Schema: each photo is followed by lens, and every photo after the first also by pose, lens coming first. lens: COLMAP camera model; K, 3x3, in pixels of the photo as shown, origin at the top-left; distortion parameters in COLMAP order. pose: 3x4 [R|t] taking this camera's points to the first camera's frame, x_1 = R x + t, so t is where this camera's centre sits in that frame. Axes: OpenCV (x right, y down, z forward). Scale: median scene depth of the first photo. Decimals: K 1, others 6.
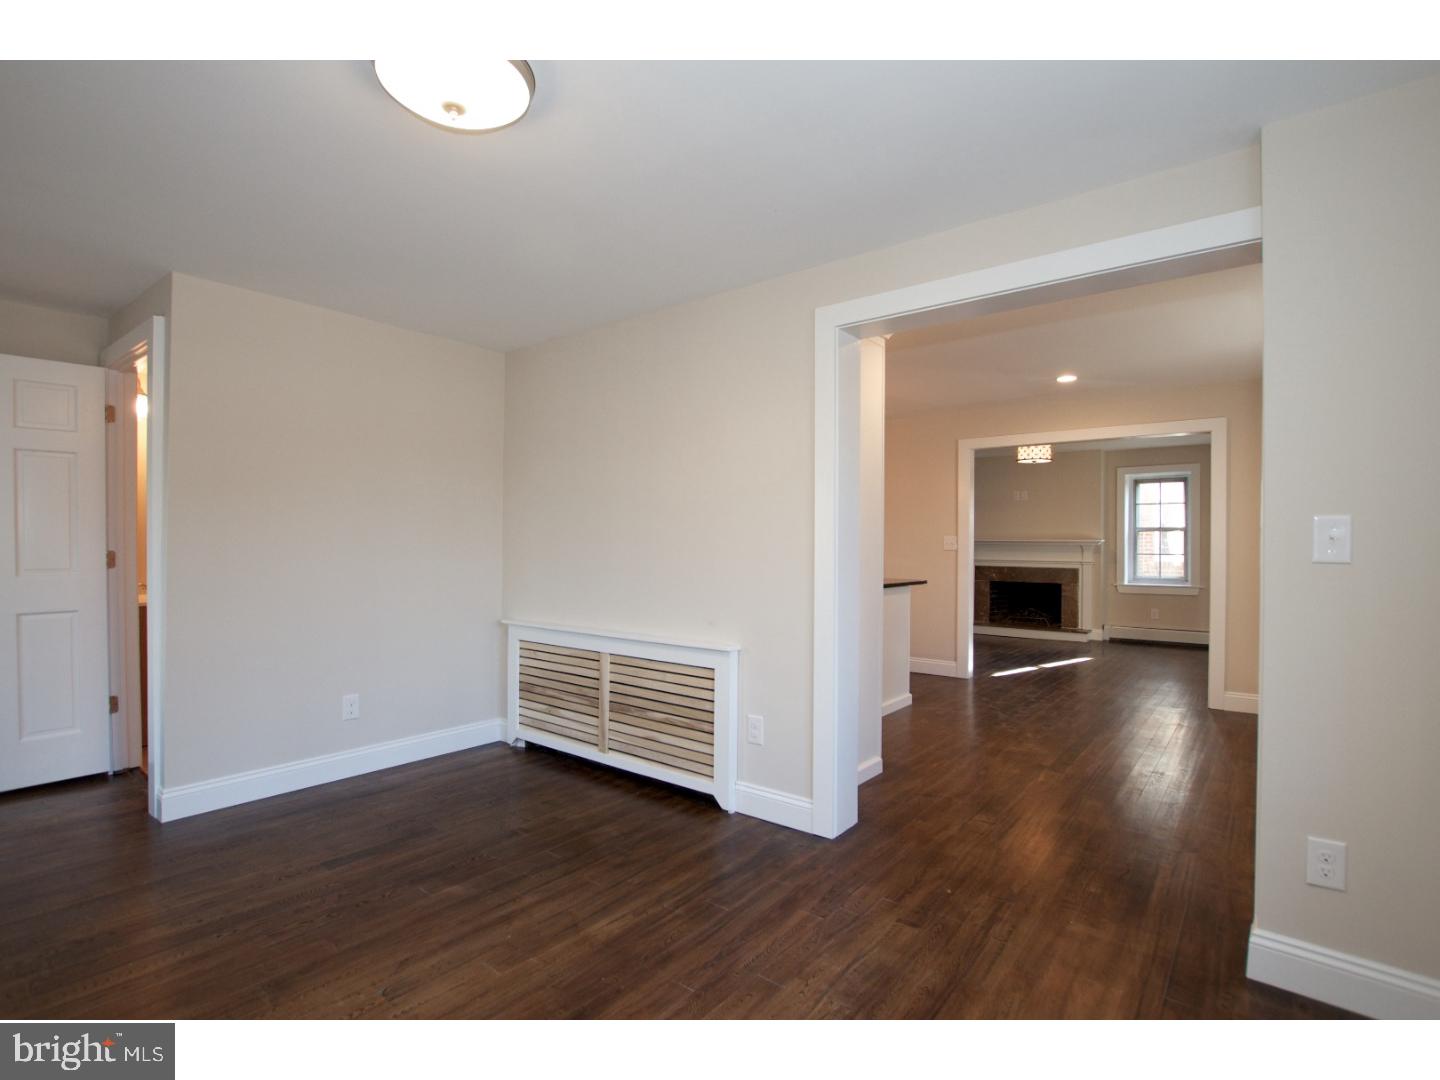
lens RADIAL K [[687.7, 0, 720.4], [0, 687.7, 545.7], [0, 0, 1]] dist [-0.025037, 0.000118]
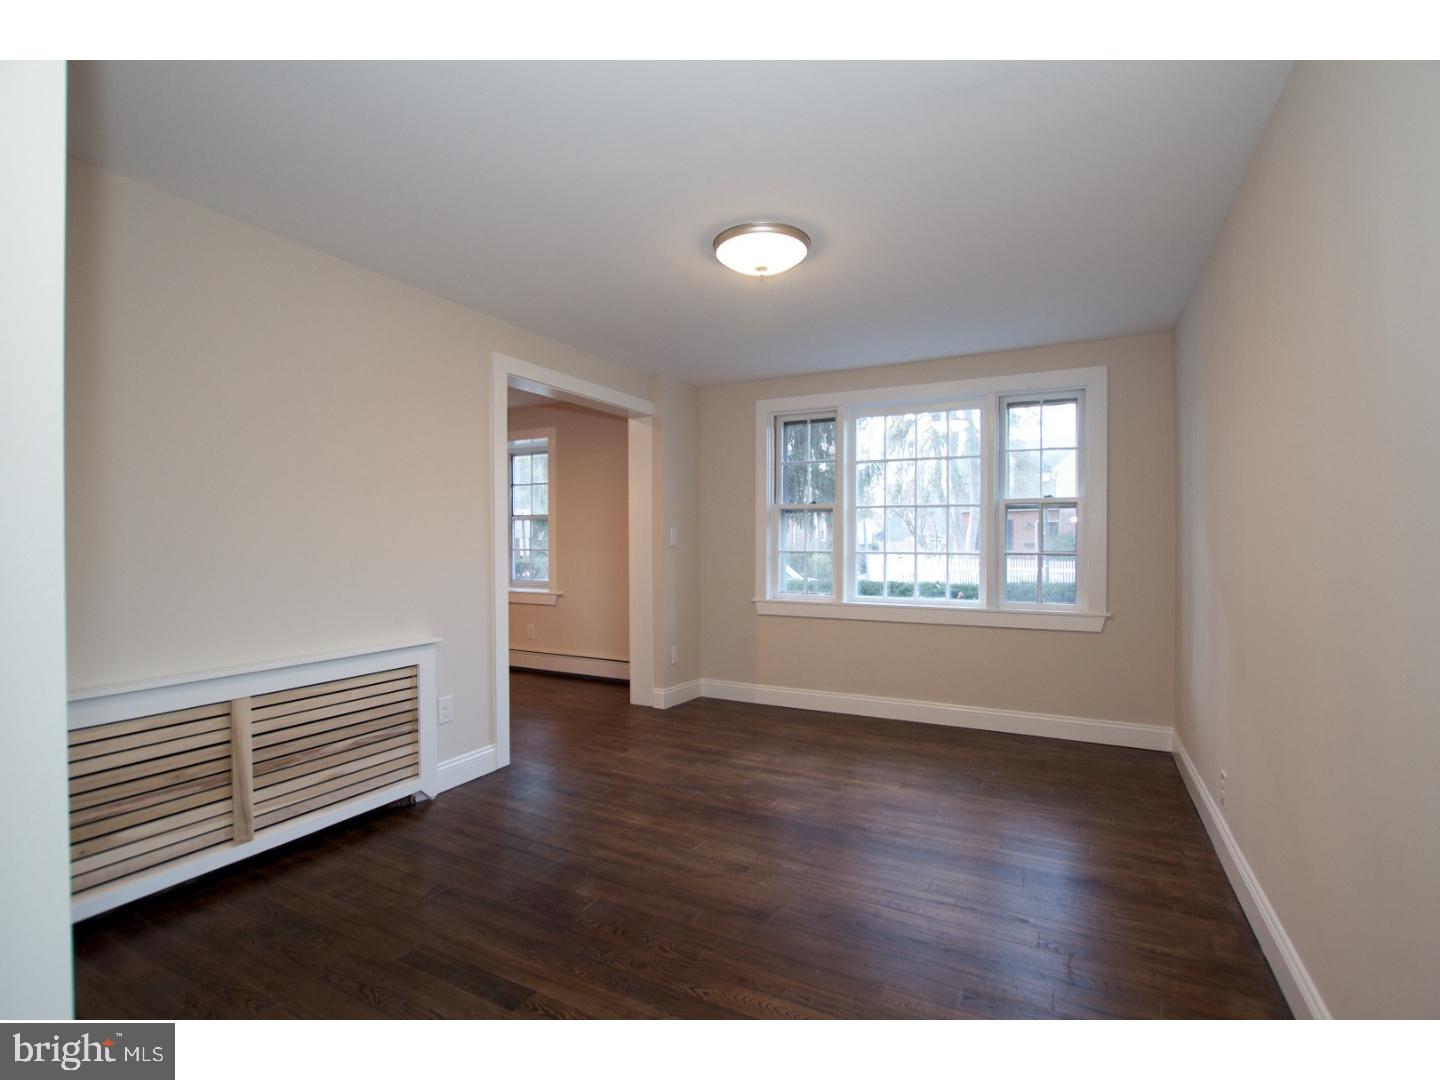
lens RADIAL K [[687.7, 0, 720.4], [0, 687.7, 545.7], [0, 0, 1]] dist [-0.025037, 0.000118]
pose [[-0.202396, -0.008664, 0.979265, -1.168287], [-0.000348, 0.999961, 0.008775, -0.001964], [-0.979304, 0.001435, -0.202392, 0.846098]]
